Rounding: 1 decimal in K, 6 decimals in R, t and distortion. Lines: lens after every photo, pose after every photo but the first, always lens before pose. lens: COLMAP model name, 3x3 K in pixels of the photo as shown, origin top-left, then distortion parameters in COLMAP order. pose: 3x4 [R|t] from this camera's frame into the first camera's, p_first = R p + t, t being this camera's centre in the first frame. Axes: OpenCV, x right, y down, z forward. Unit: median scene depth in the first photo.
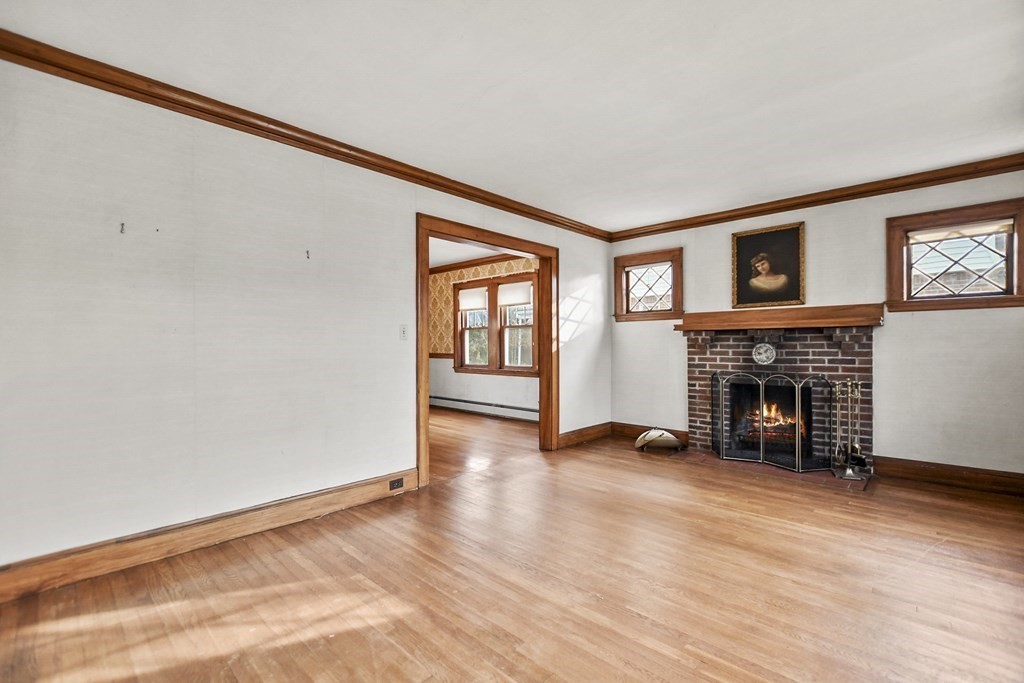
lens RADIAL K [[450.2, 0, 496.5], [0, 450.2, 343.9], [0, 0, 1]] dist [-0.010819, 0.001880]
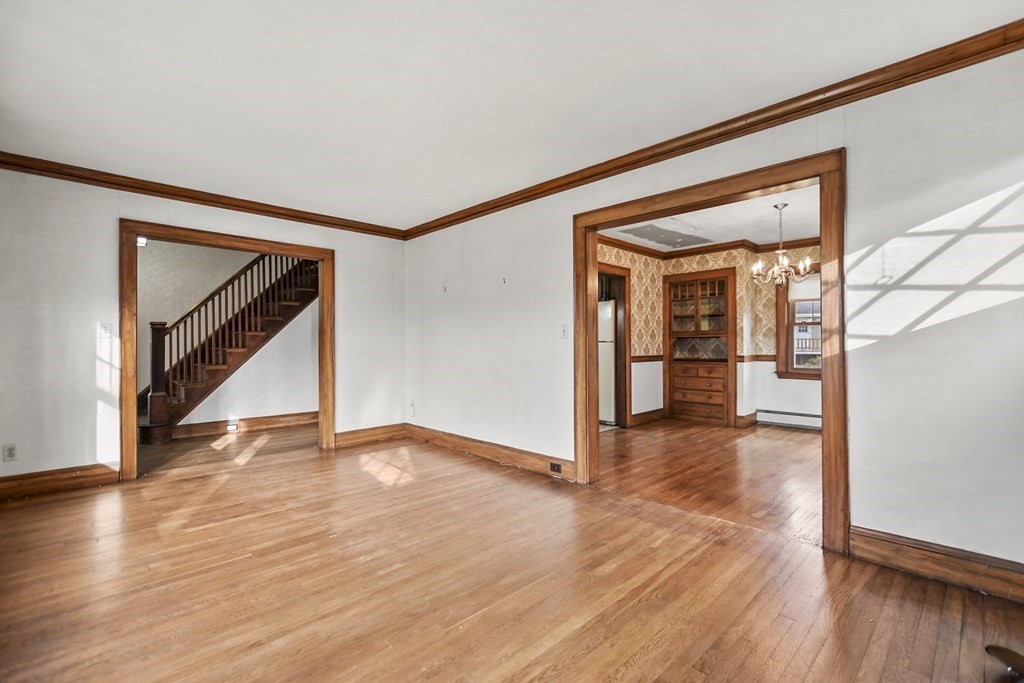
lens RADIAL K [[450.2, 0, 508.5], [0, 450.2, 344.6], [0, 0, 1]] dist [-0.010819, 0.001880]
pose [[-0.023399, 0.002624, -0.999723, 0.671050], [0.002056, 0.999995, 0.002576, 0.001732], [0.999724, -0.001995, -0.023404, 0.679655]]
